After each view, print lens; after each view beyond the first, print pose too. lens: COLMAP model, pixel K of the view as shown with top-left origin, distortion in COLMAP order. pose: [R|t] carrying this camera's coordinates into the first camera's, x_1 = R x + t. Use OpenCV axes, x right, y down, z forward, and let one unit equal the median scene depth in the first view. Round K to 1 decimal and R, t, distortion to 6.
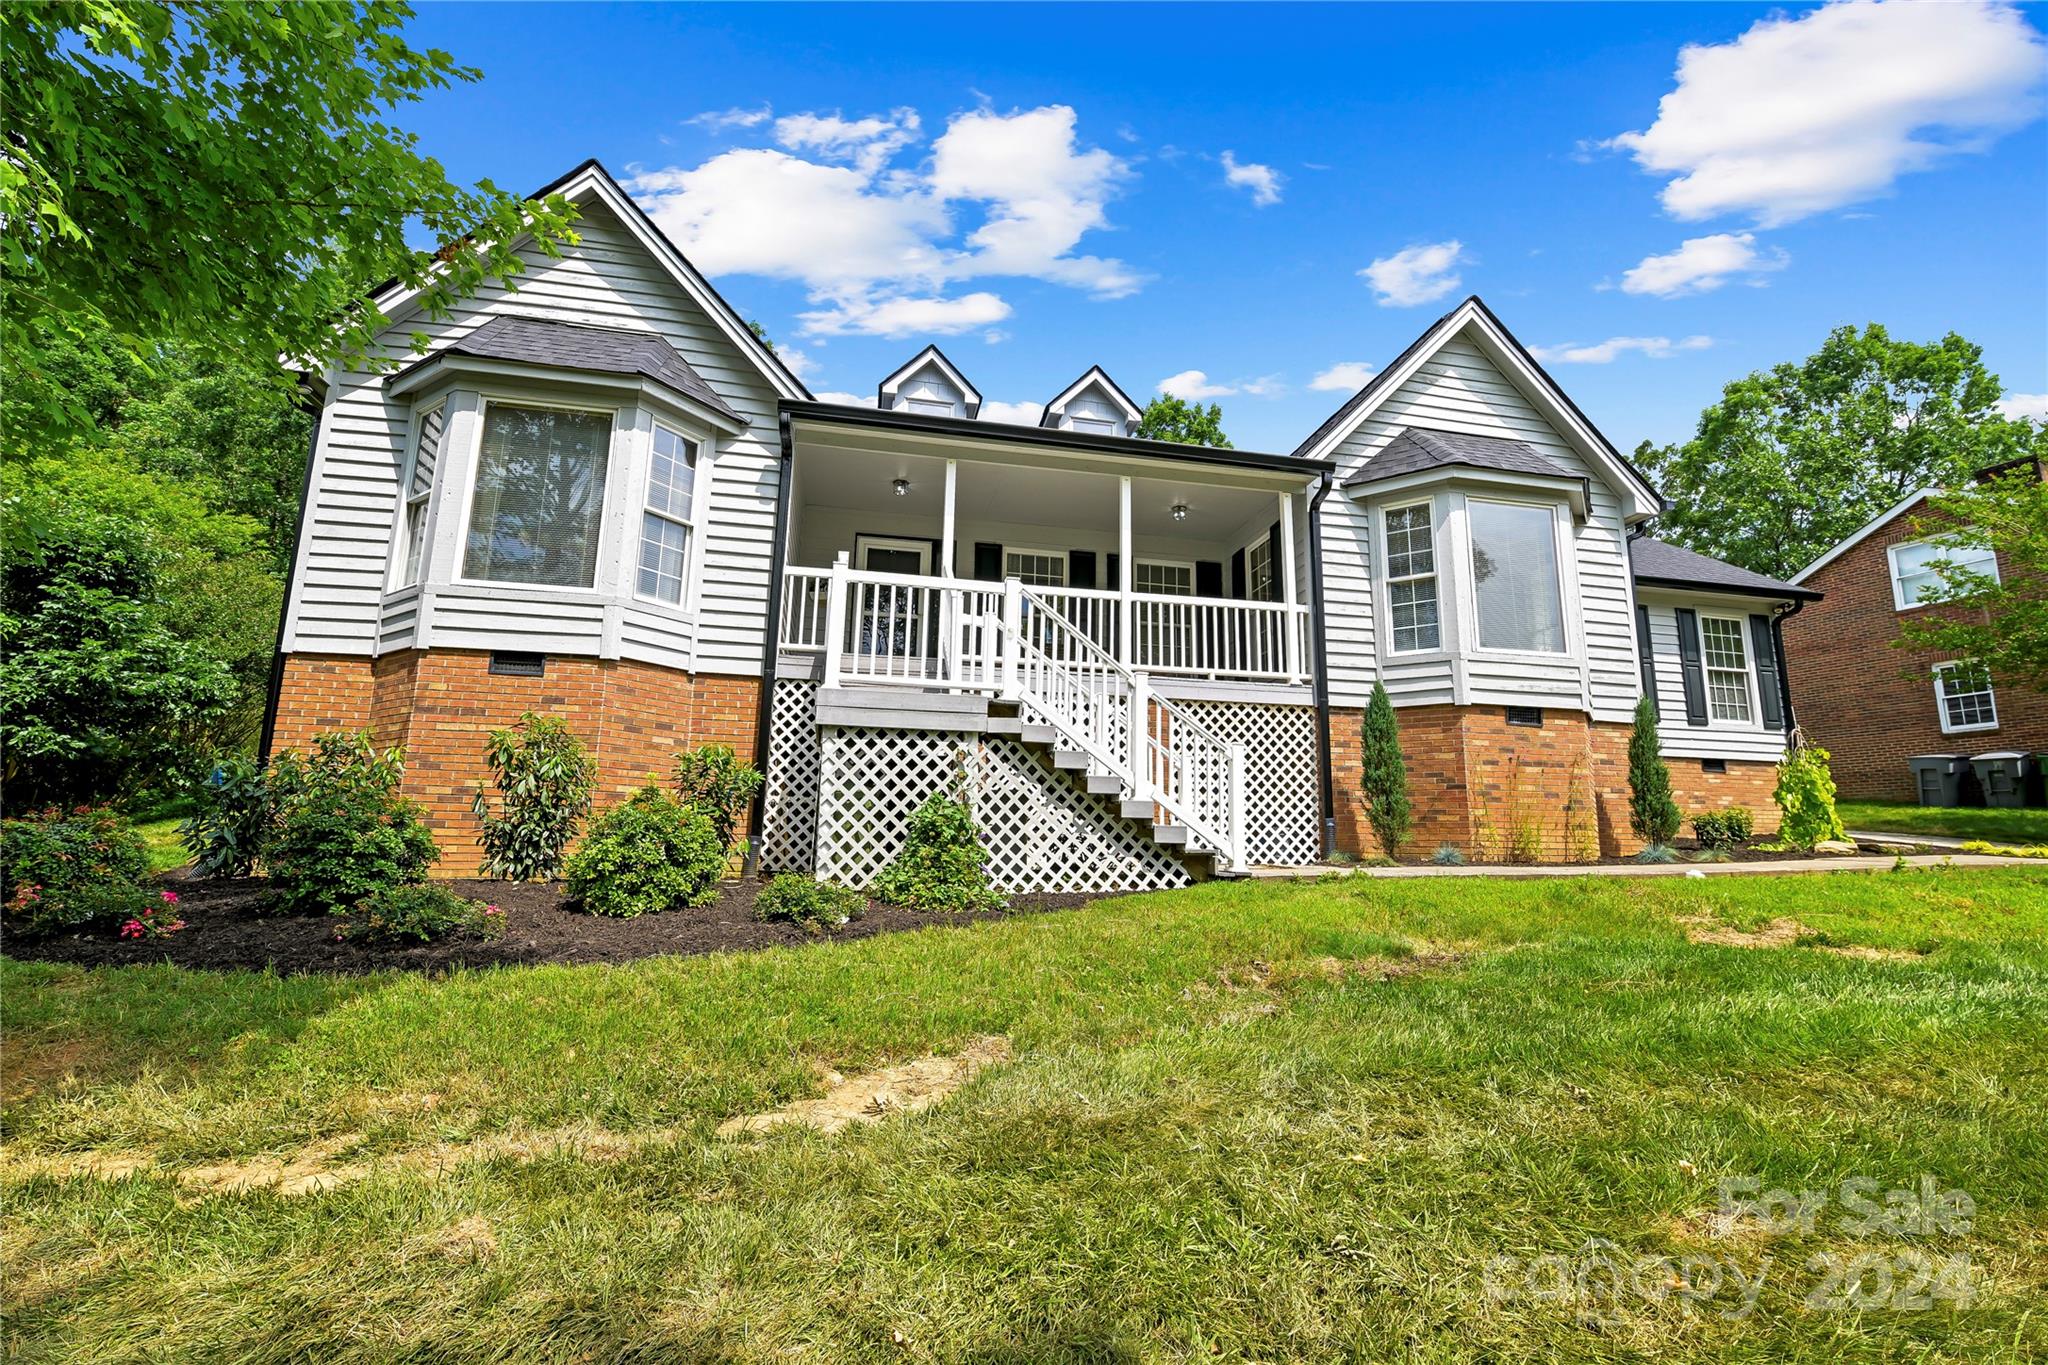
lens RADIAL K [[896.7, 0, 1030.8], [0, 896.7, 687.1], [0, 0, 1]] dist [-0.008493, -0.006663]
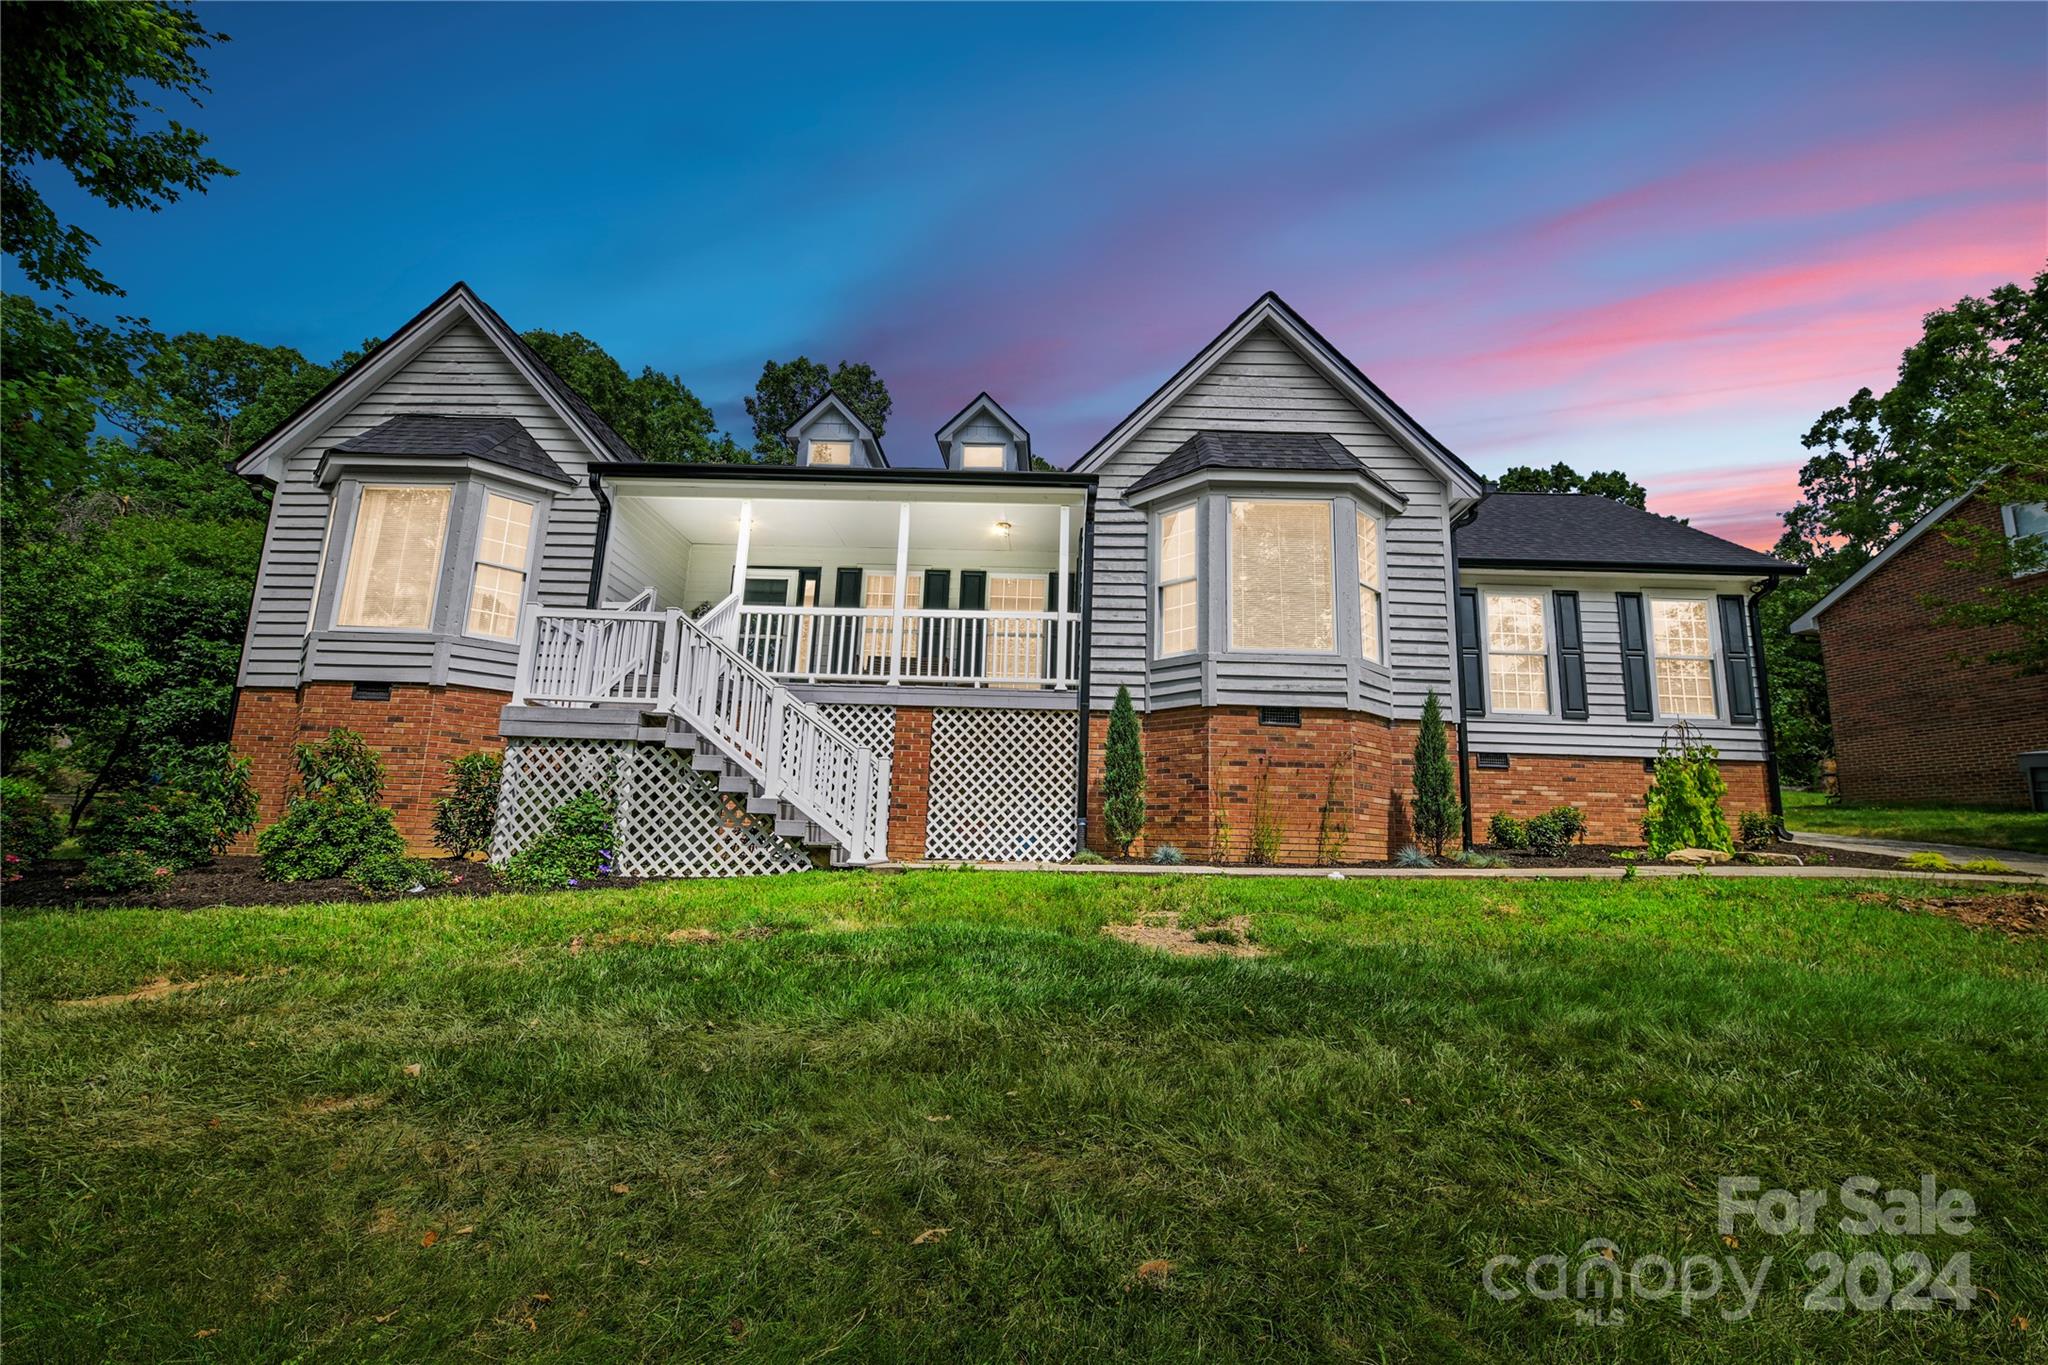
lens RADIAL K [[896.7, 0, 1042.2], [0, 896.7, 681.8], [0, 0, 1]] dist [-0.008493, -0.006663]
pose [[0.975183, -0.028070, -0.219613, 0.519444], [0.025001, 0.999547, -0.016745, 0.004840], [0.219983, 0.010839, 0.975443, -0.024139]]
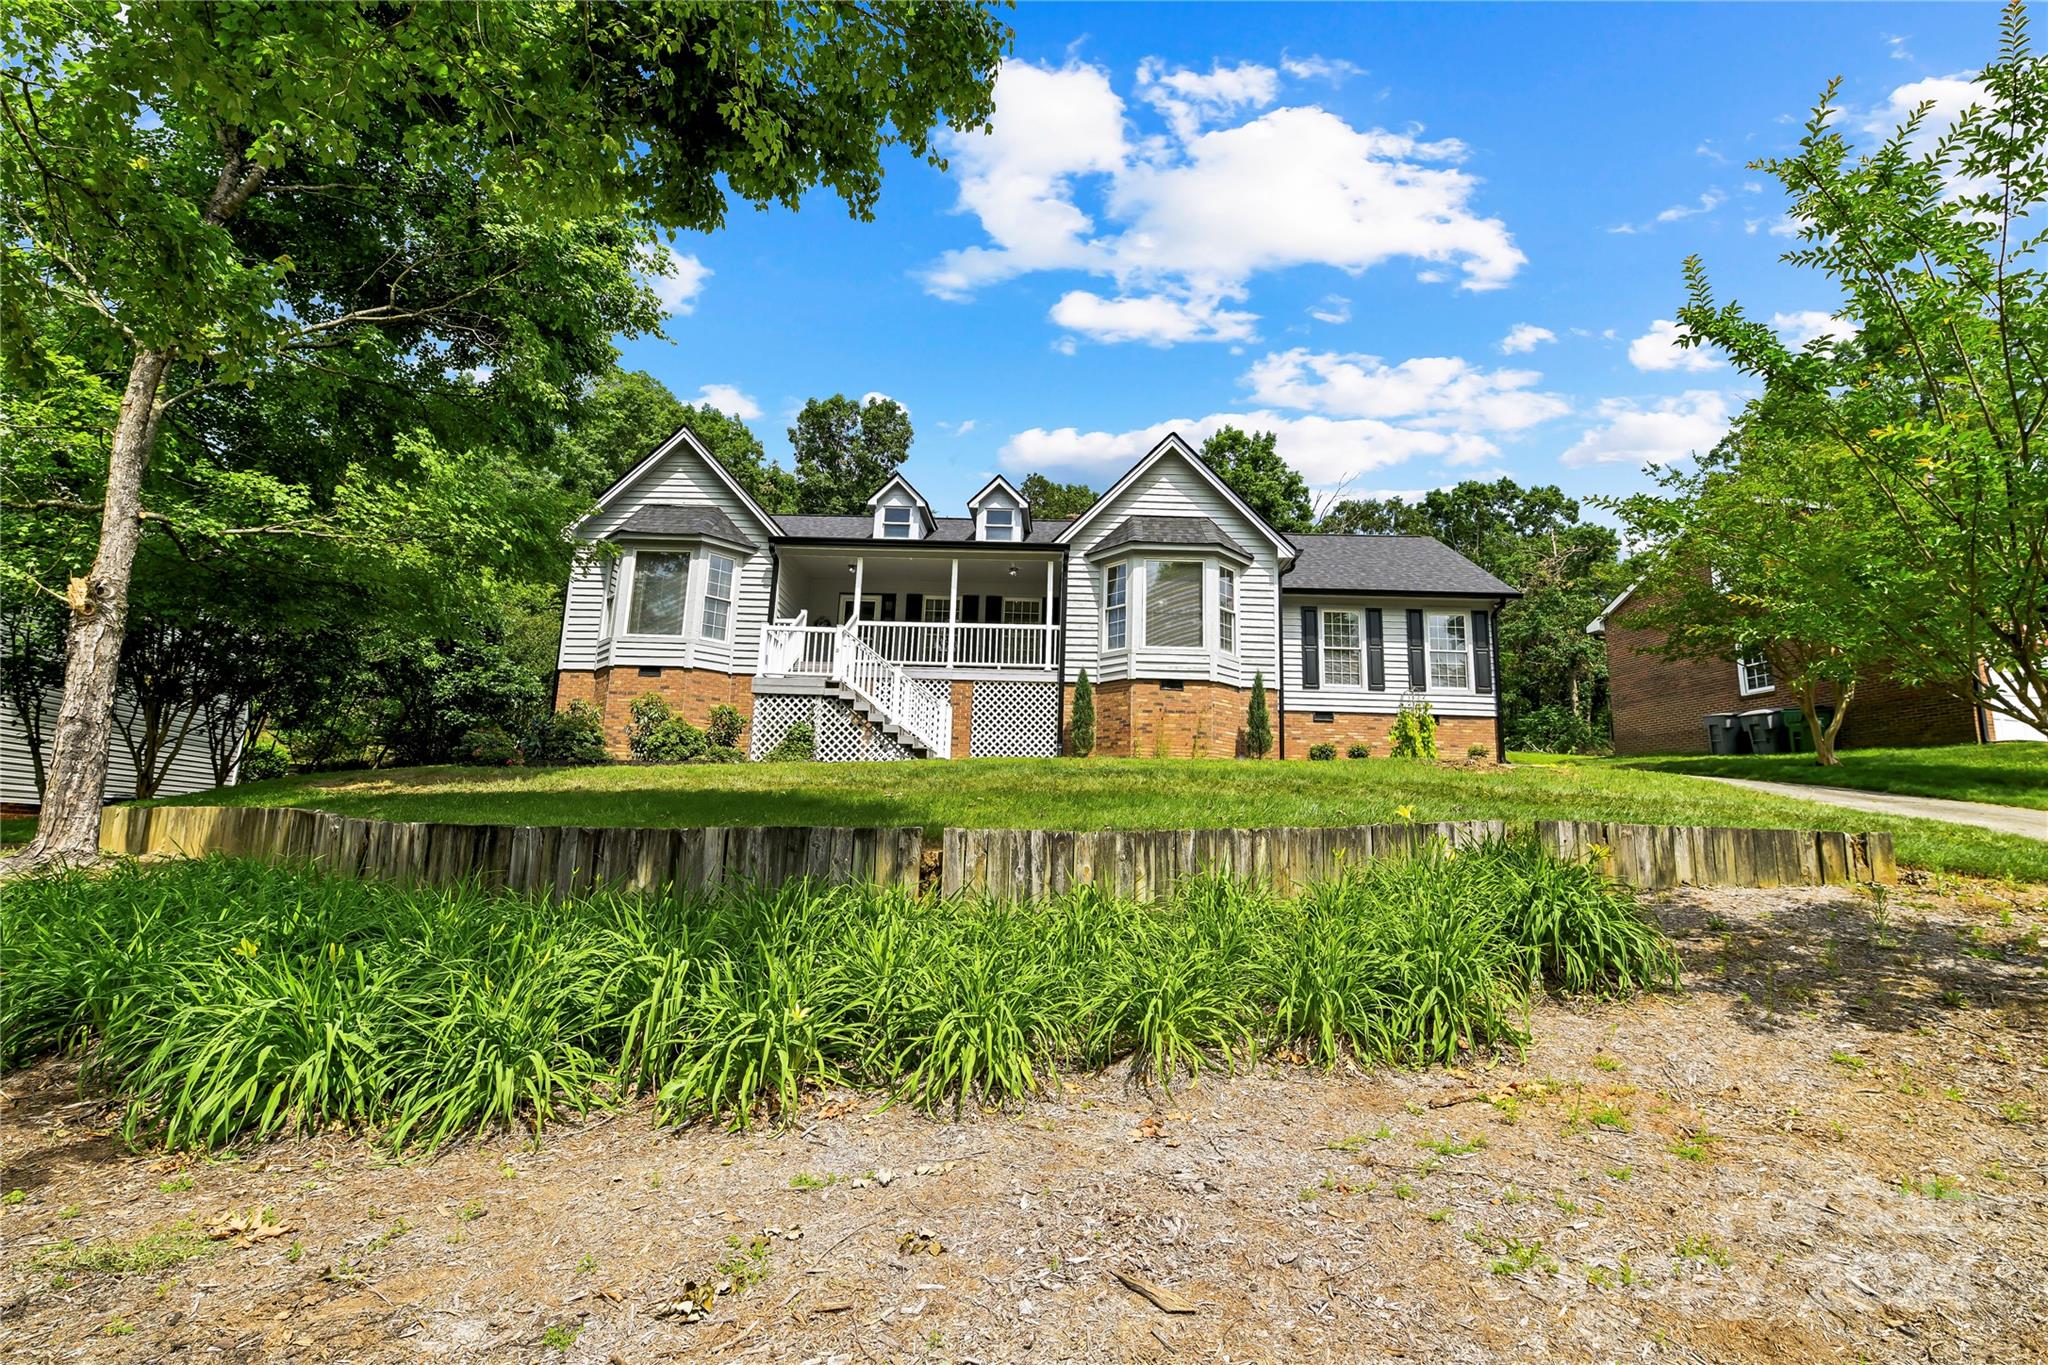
lens RADIAL K [[896.7, 0, 1042.7], [0, 896.7, 685.5], [0, 0, 1]] dist [-0.008493, -0.006663]
pose [[0.974165, -0.026530, -0.224272, 0.706113], [0.025849, 0.999648, -0.005974, 0.038607], [0.224352, 0.000022, 0.974508, -0.764727]]
